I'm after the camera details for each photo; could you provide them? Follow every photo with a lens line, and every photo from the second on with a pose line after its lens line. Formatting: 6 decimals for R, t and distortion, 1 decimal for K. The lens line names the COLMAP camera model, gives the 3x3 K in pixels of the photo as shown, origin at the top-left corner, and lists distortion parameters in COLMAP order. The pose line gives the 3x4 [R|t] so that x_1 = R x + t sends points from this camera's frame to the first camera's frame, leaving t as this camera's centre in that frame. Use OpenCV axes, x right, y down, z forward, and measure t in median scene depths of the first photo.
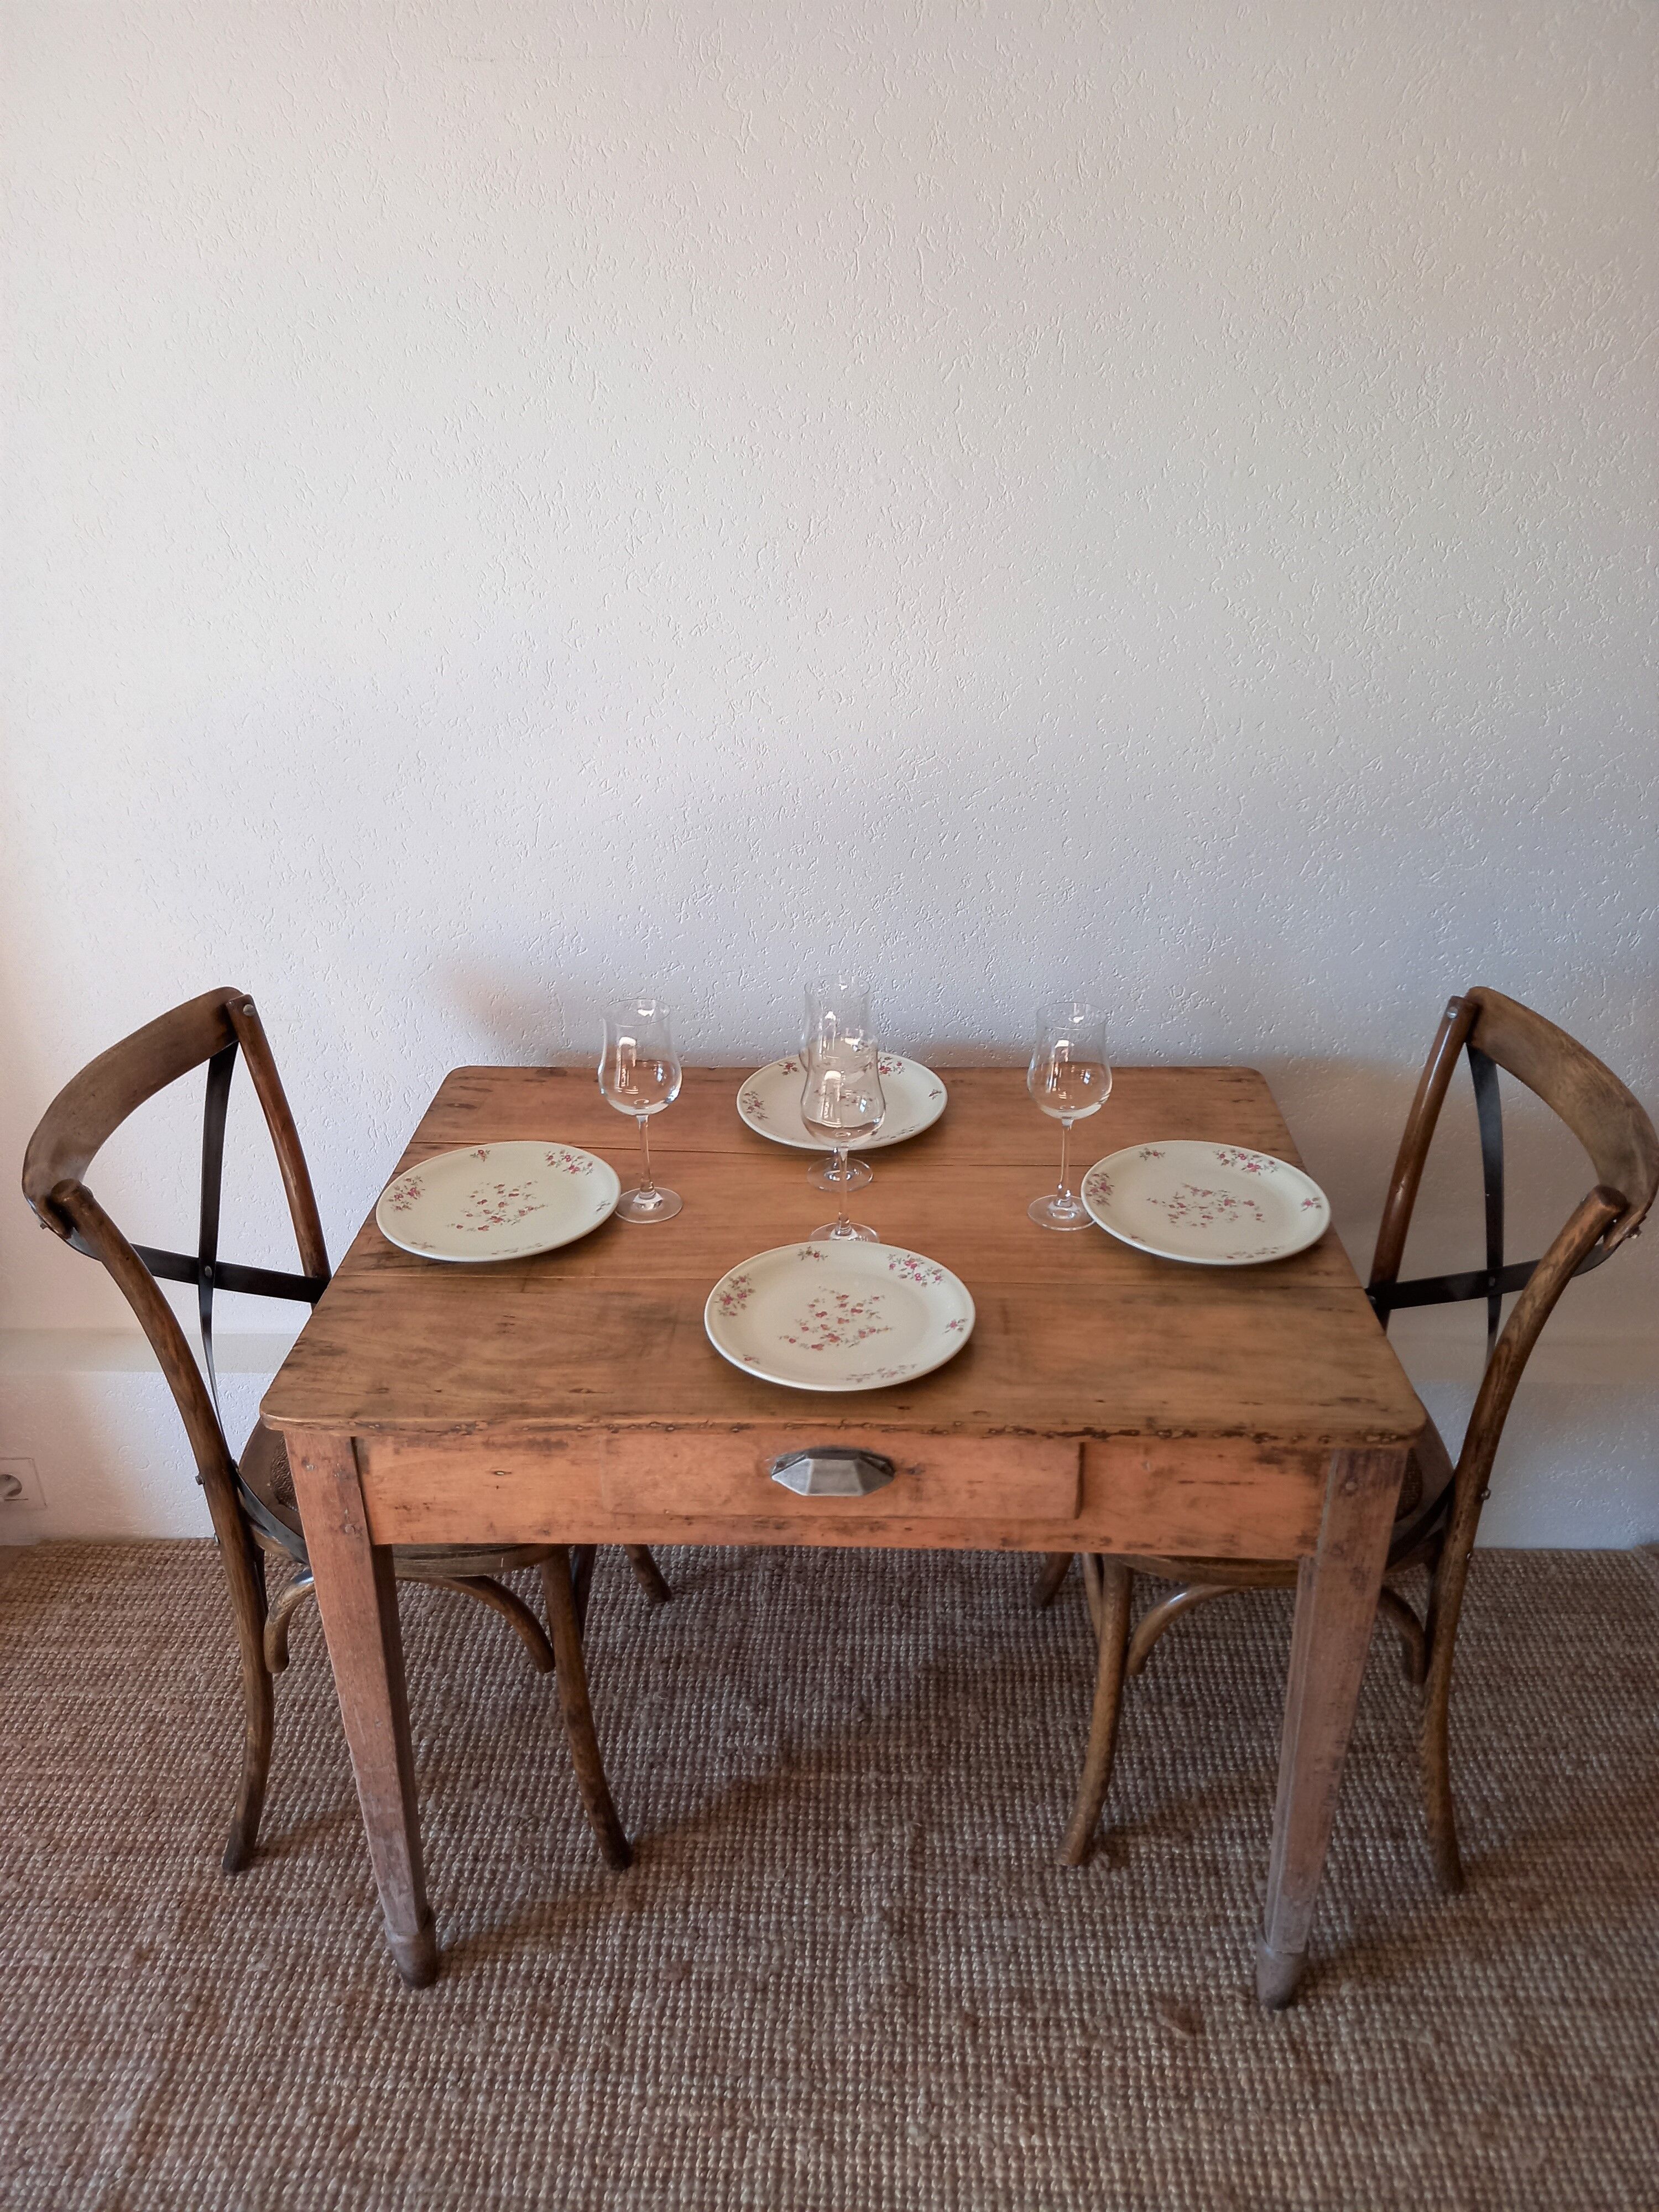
lens RADIAL K [[1664.9, 0, 829.5], [0, 1664.9, 1106.0], [0, 0, 1]] dist [-0.016679, -0.003134]
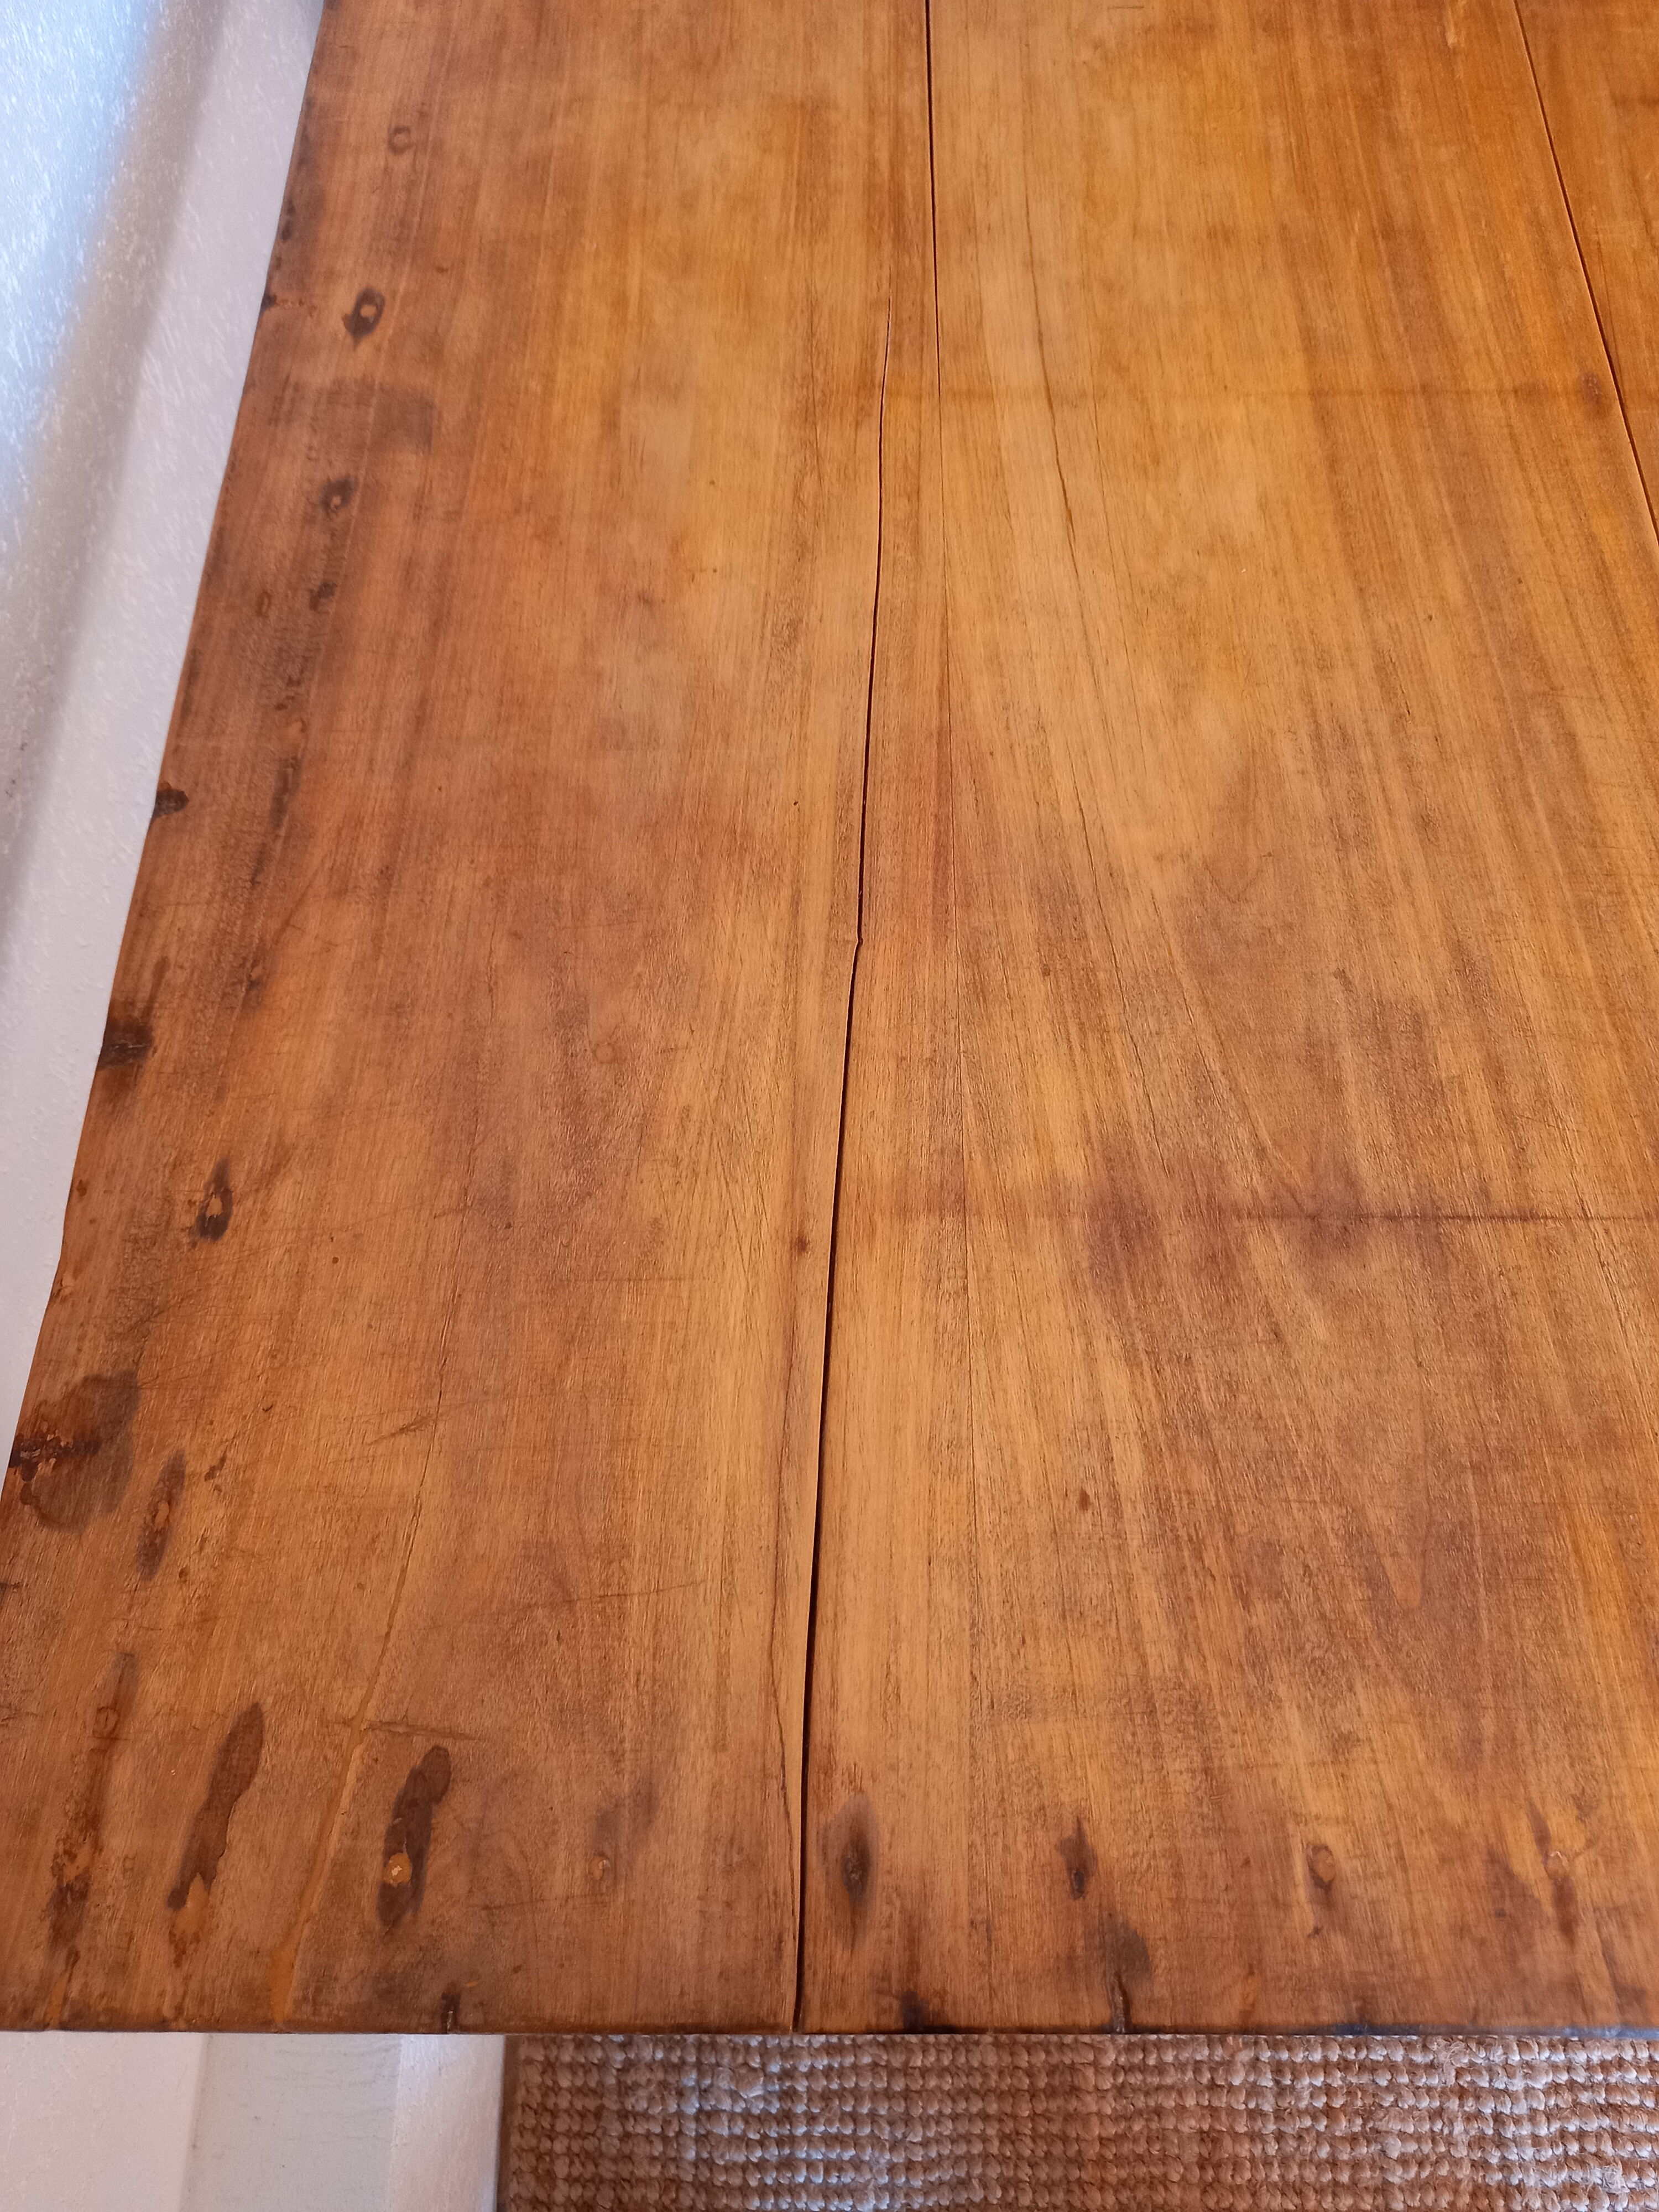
lens RADIAL K [[1631.0, 0, 829.5], [0, 1631.0, 1106.0], [0, 0, 1]] dist [0.009221, -0.037815]
pose [[-0.032106, -0.897938, 0.438948, -0.474364], [0.454271, 0.378082, 0.806655, -0.340215], [-0.890285, 0.225300, 0.395768, 1.774935]]
